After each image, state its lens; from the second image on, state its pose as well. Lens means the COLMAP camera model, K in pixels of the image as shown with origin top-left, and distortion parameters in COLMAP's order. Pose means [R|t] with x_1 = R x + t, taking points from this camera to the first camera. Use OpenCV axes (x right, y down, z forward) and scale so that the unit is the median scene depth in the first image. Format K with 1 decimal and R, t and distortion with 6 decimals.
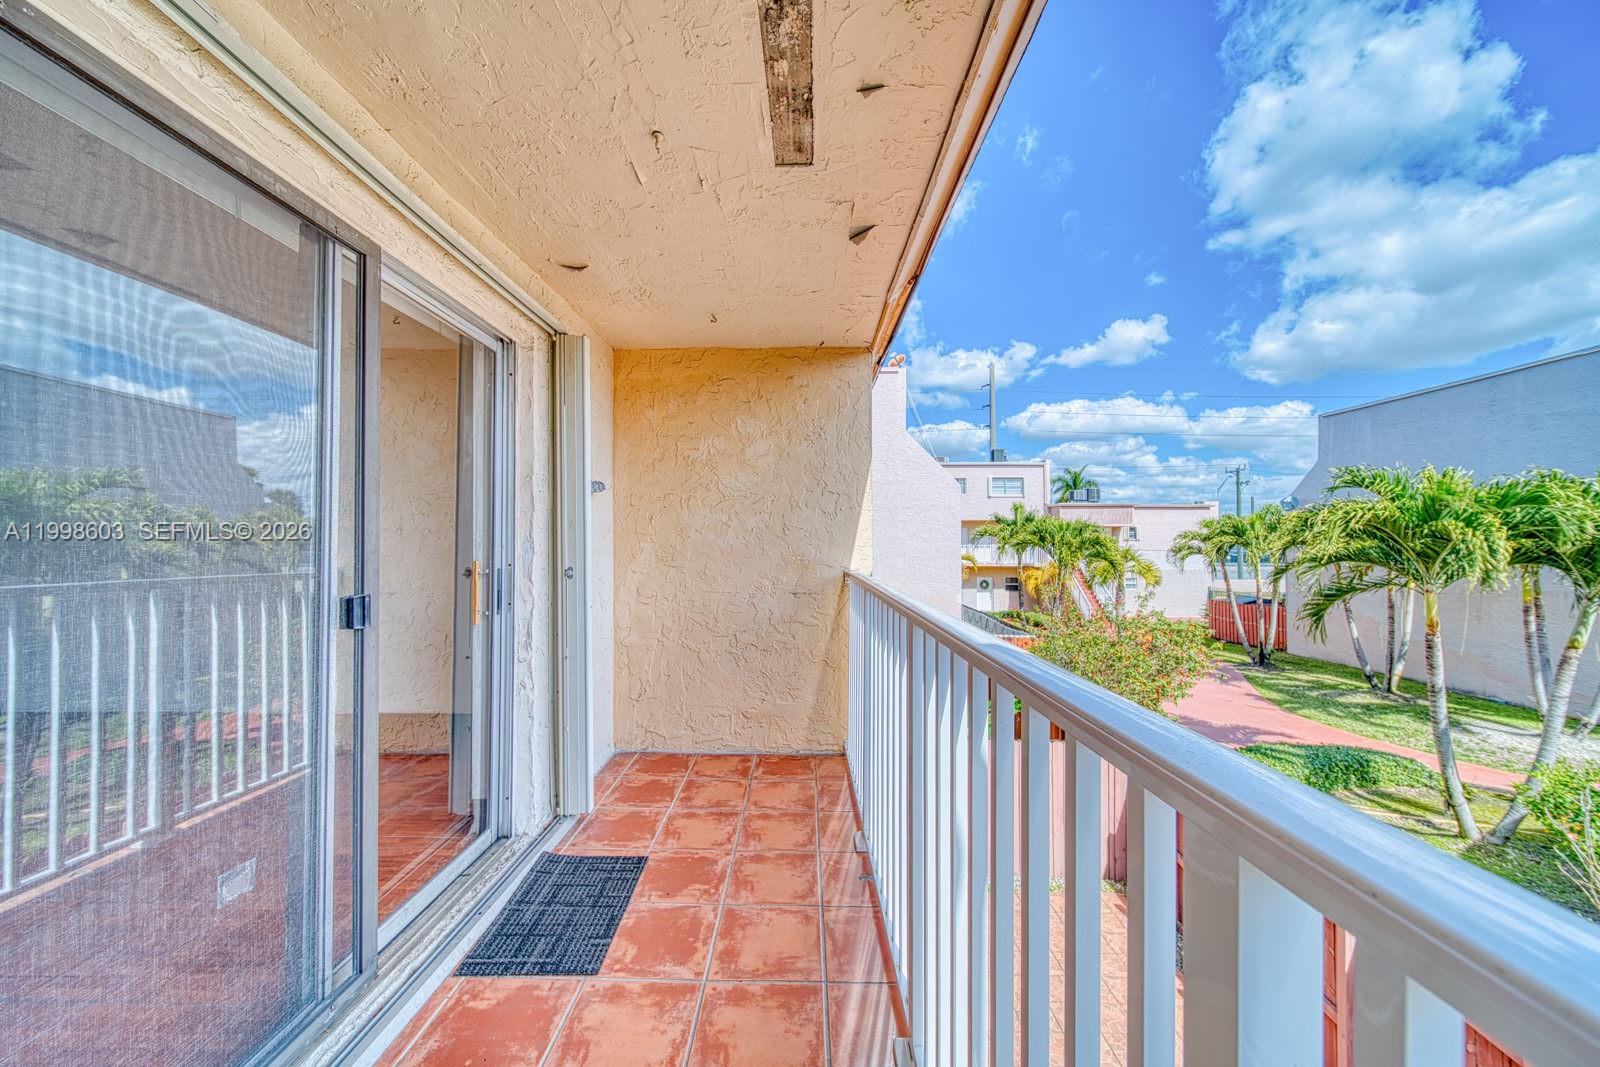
lens RADIAL K [[580.0, 0, 789.9], [0, 580.0, 541.6], [0, 0, 1]] dist [-0.001505, -0.000053]
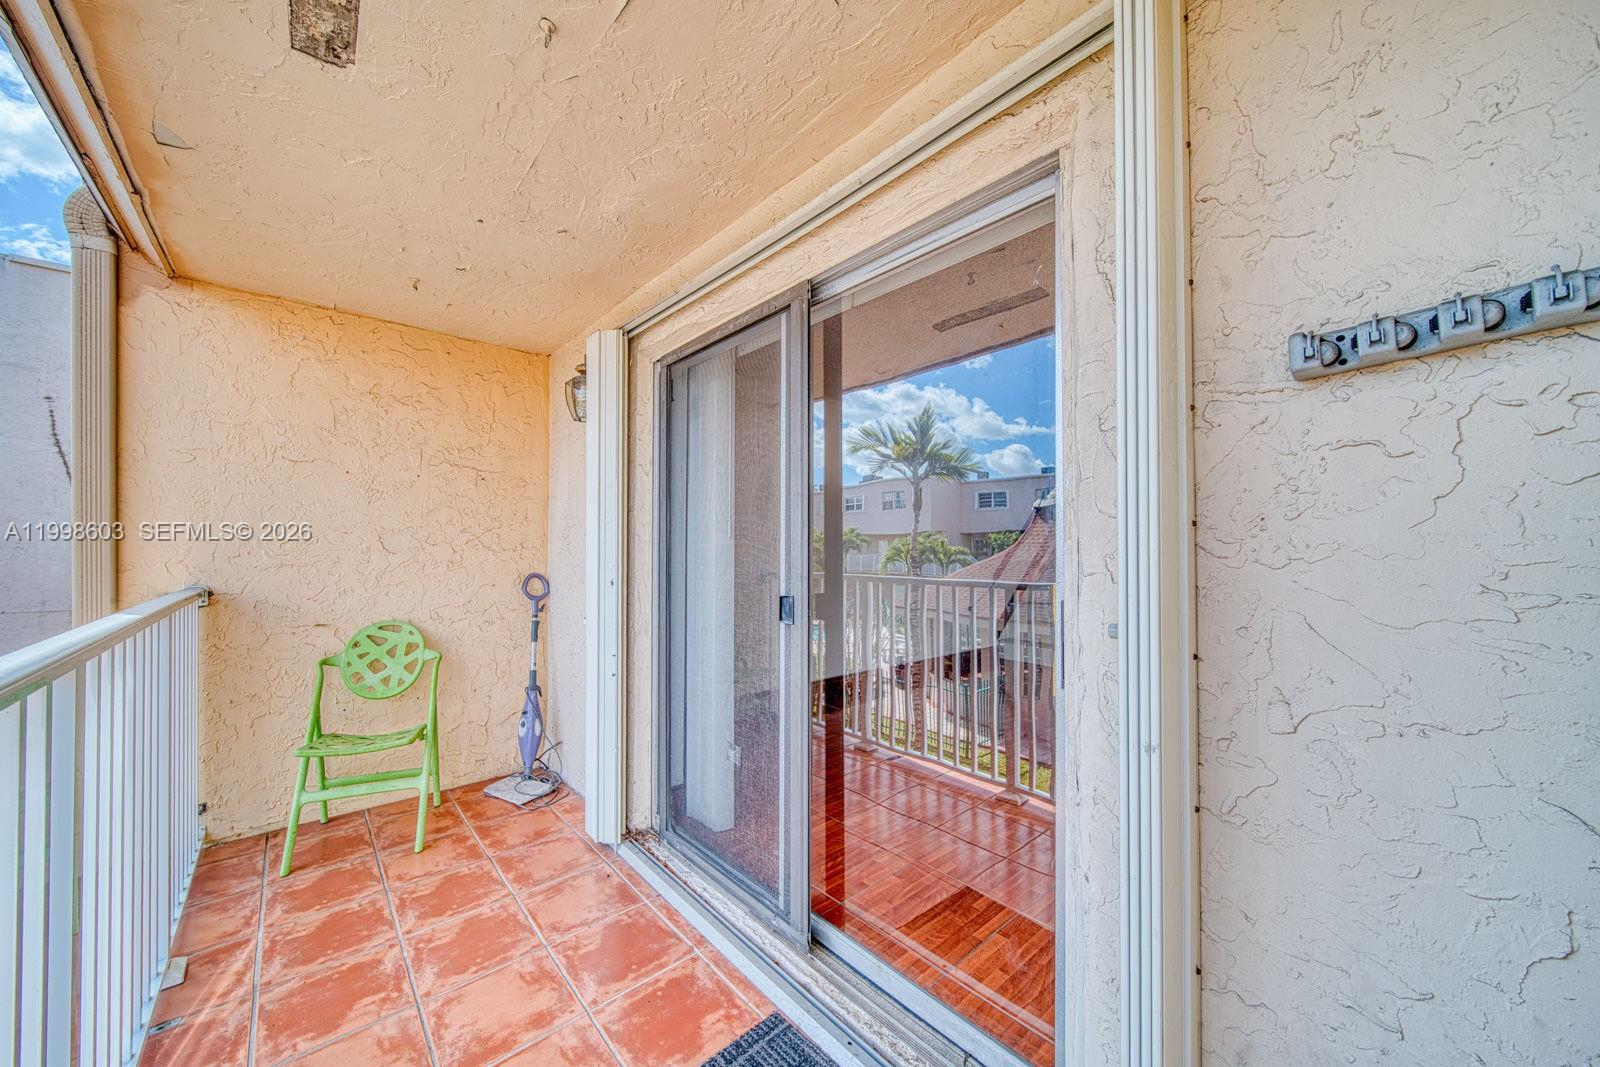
lens RADIAL K [[580.0, 0, 789.9], [0, 580.0, 541.6], [0, 0, 1]] dist [-0.001505, -0.000053]
pose [[-0.738936, -0.012408, -0.673661, 0.044748], [-0.001737, 0.999862, -0.016512, 0.000827], [0.673773, -0.011031, -0.738856, 1.716739]]
